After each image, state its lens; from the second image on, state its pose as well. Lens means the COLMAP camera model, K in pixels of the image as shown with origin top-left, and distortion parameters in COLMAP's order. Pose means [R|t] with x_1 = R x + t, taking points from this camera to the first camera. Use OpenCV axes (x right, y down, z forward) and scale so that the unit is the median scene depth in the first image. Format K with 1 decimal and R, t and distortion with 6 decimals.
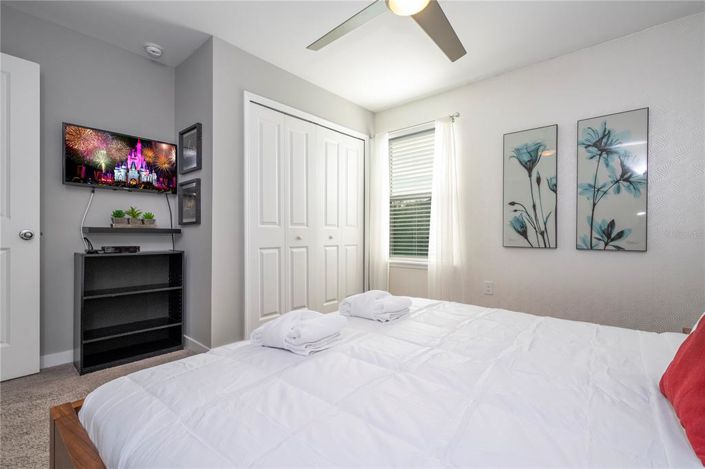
lens RADIAL K [[320.8, 0, 353.3], [0, 320.8, 234.5], [0, 0, 1]] dist [-0.001648, -0.000097]
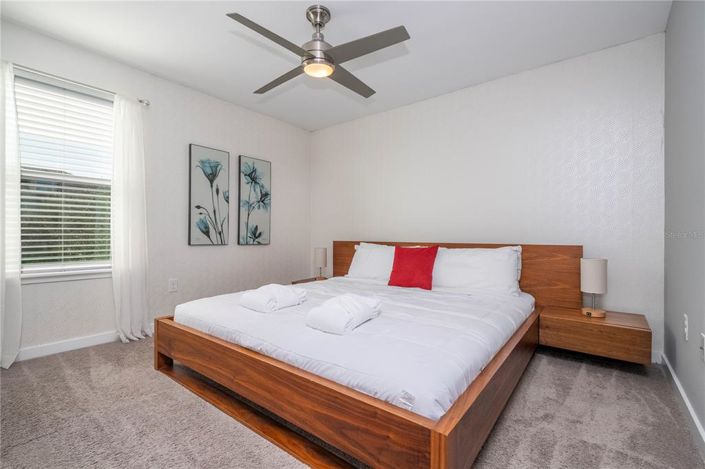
lens RADIAL K [[320.8, 0, 353.7], [0, 320.8, 236.6], [0, 0, 1]] dist [-0.001648, -0.000097]
pose [[-0.039984, 0.002460, 0.999197, -0.714567], [-0.003722, 0.999990, -0.002611, 0.011513], [-0.999193, -0.003823, -0.039974, 0.516355]]
